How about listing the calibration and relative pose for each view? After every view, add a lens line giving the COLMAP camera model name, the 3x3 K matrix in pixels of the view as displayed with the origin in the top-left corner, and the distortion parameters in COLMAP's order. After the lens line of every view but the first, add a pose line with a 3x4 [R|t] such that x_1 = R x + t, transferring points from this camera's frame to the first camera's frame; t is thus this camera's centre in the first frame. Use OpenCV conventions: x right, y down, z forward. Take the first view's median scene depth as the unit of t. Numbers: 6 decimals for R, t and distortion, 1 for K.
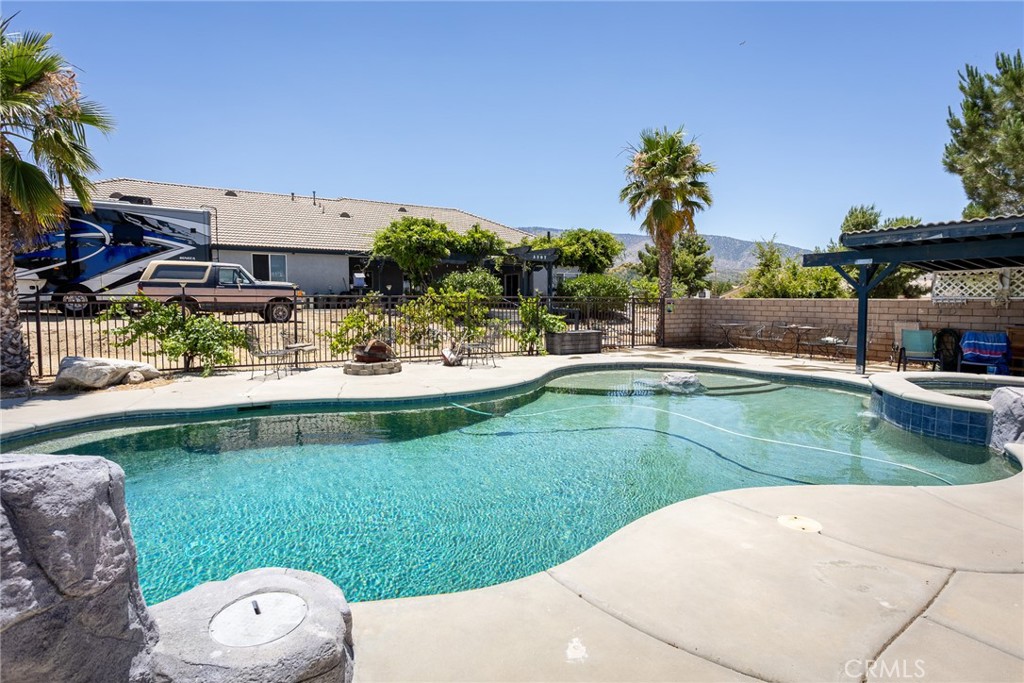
lens RADIAL K [[533.2, 0, 516.7], [0, 533.2, 340.9], [0, 0, 1]] dist [0.014695, 0.001098]
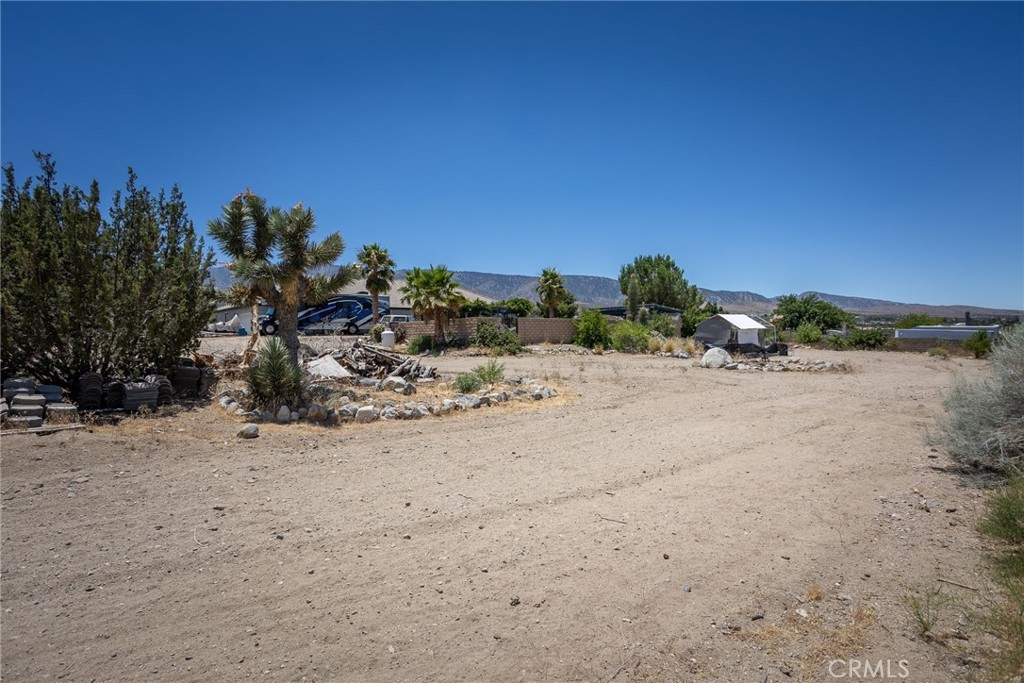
lens RADIAL K [[501.3, 0, 510.7], [0, 501.3, 338.3], [0, 0, 1]] dist [-0.018097, 0.001414]
pose [[0.982748, -0.015700, 0.184280, -0.332297], [0.028454, 0.997363, -0.066770, 0.119860], [-0.182746, 0.070862, 0.980603, -1.209389]]
